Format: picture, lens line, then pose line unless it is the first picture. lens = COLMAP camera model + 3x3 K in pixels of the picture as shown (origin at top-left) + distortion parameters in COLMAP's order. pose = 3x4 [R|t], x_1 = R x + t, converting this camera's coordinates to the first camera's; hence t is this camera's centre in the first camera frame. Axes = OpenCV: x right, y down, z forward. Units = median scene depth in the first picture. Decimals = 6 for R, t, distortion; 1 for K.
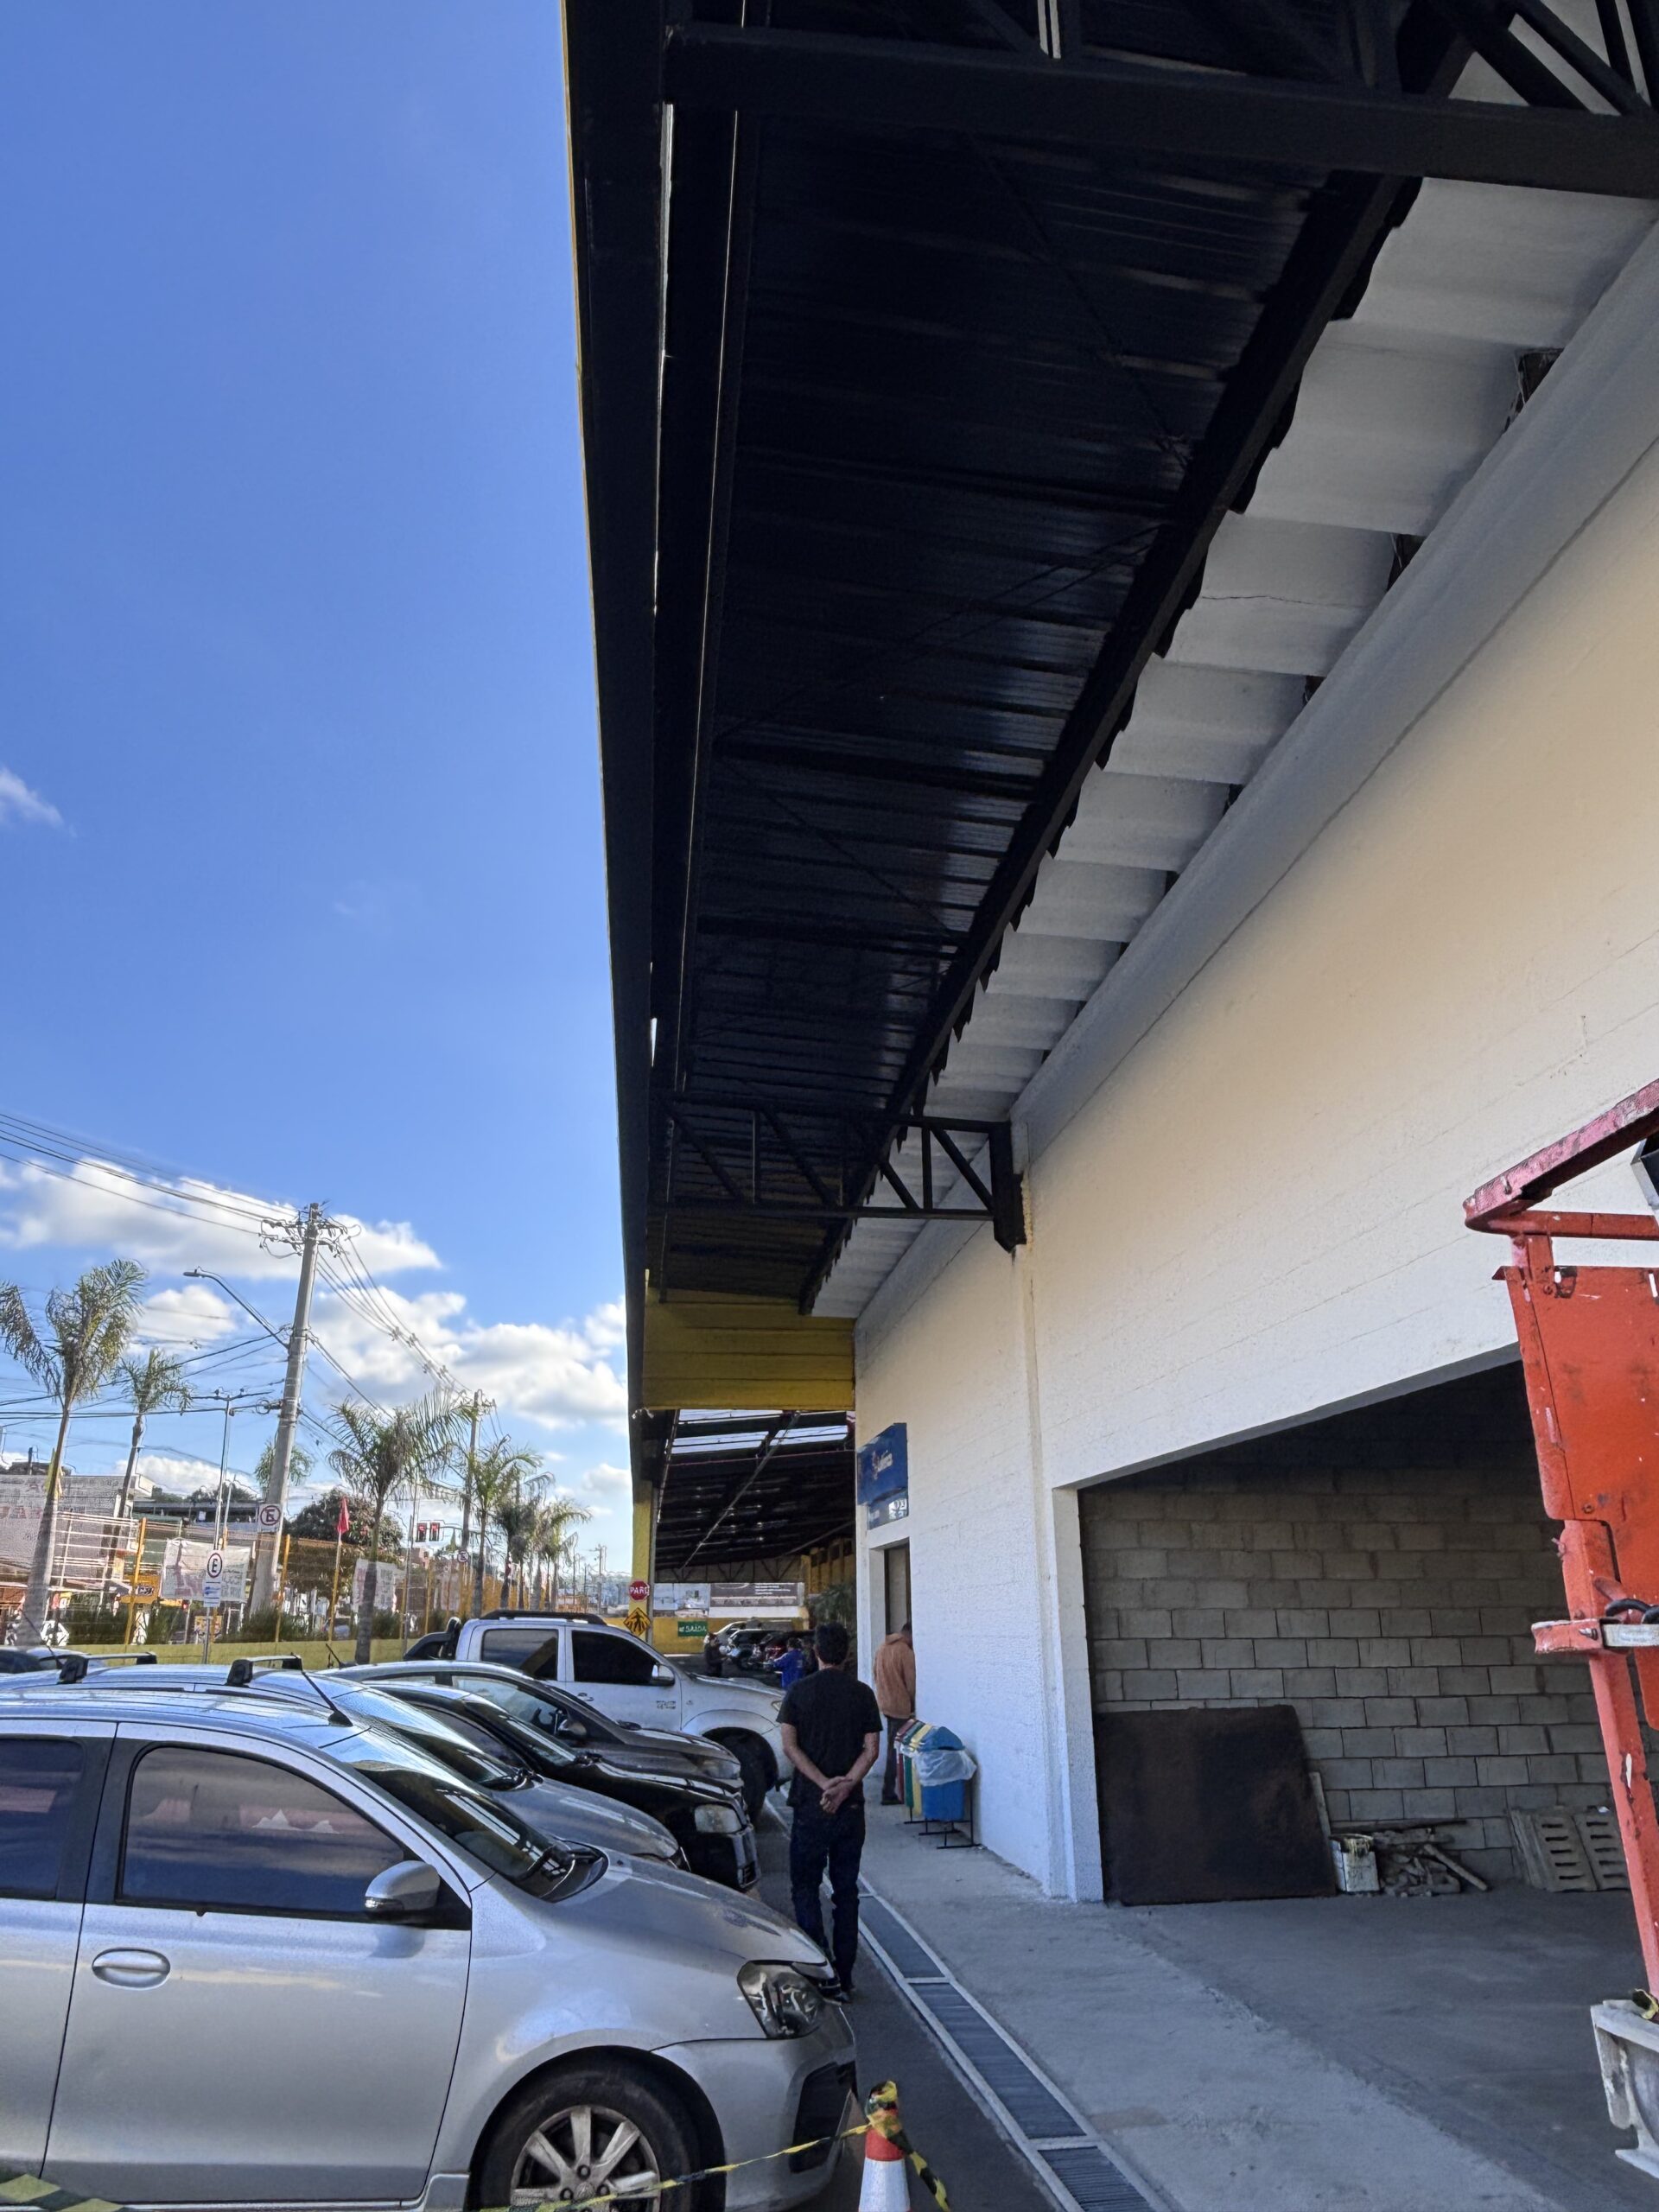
lens RADIAL K [[1428.2, 0, 842.1], [0, 1428.2, 1103.3], [0, 0, 1]] dist [-0.005766, -0.017148]
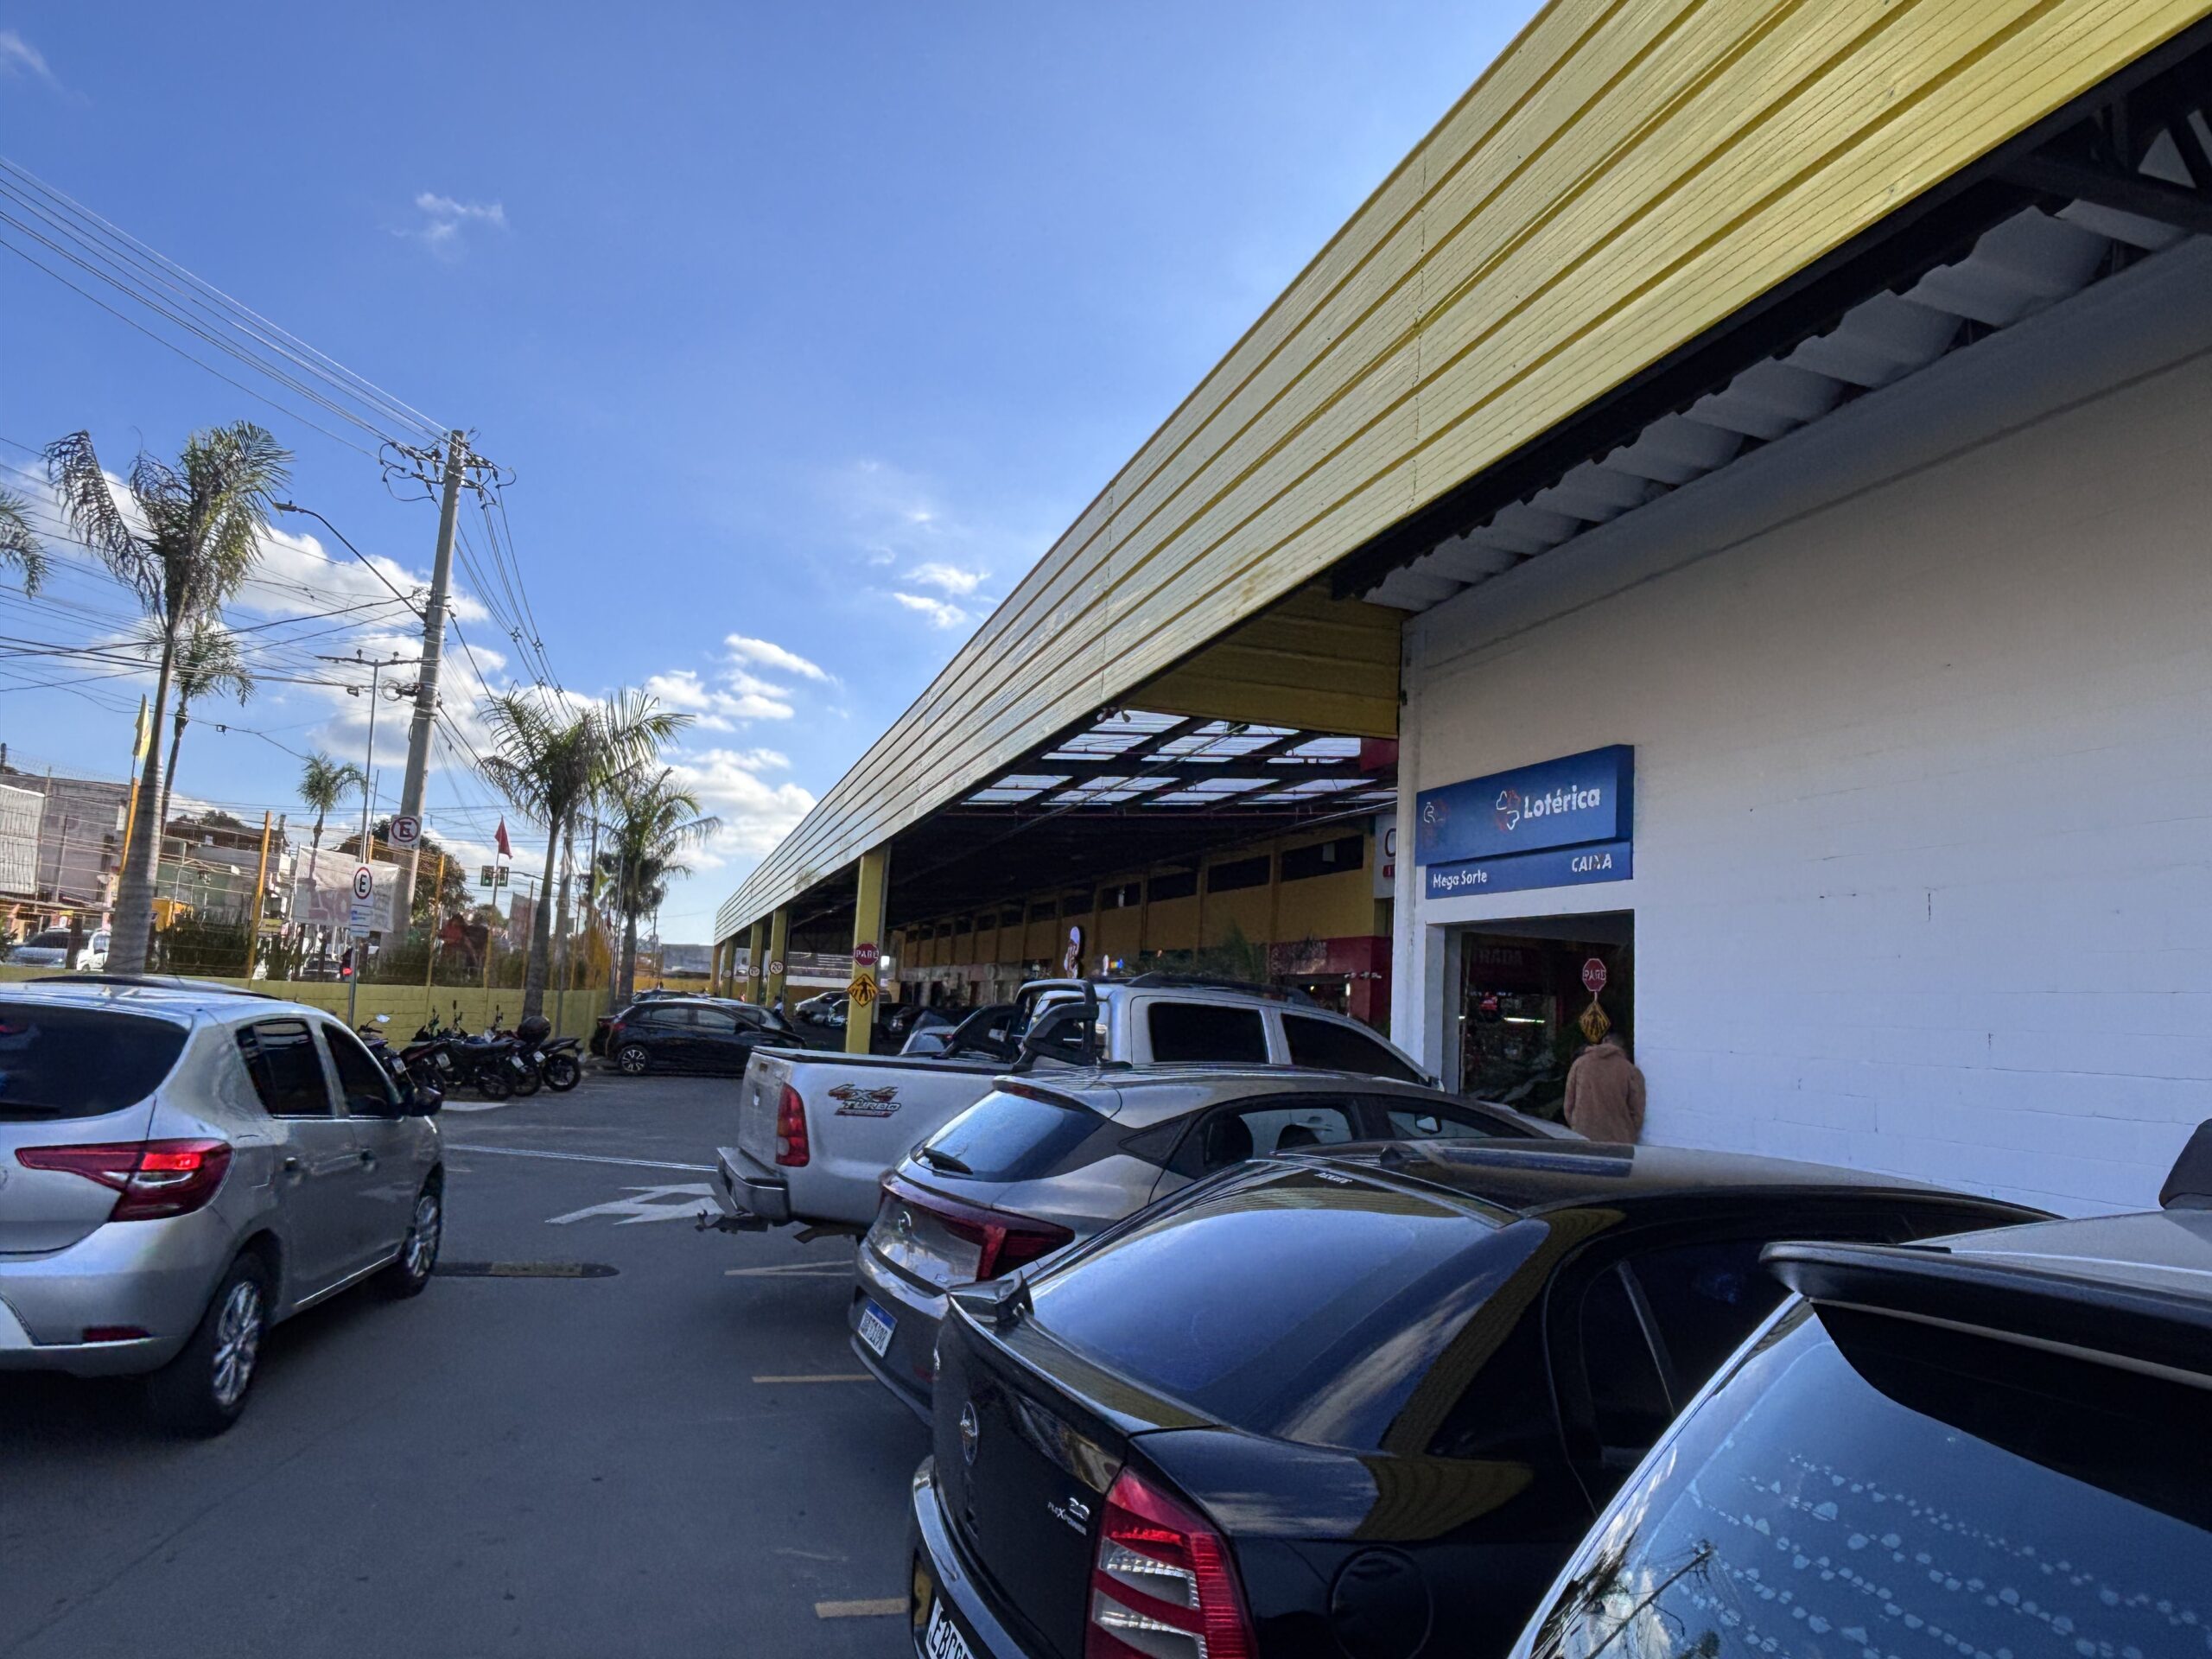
lens RADIAL K [[1428.2, 0, 1099.3], [0, 1428.2, 840.9], [0, 0, 1]] dist [-0.005766, -0.017148]
pose [[0.982047, 0.082557, 0.169613, -0.160399], [-0.119858, 0.967398, 0.223104, 0.077043], [-0.145664, -0.239428, 0.959925, 0.200235]]
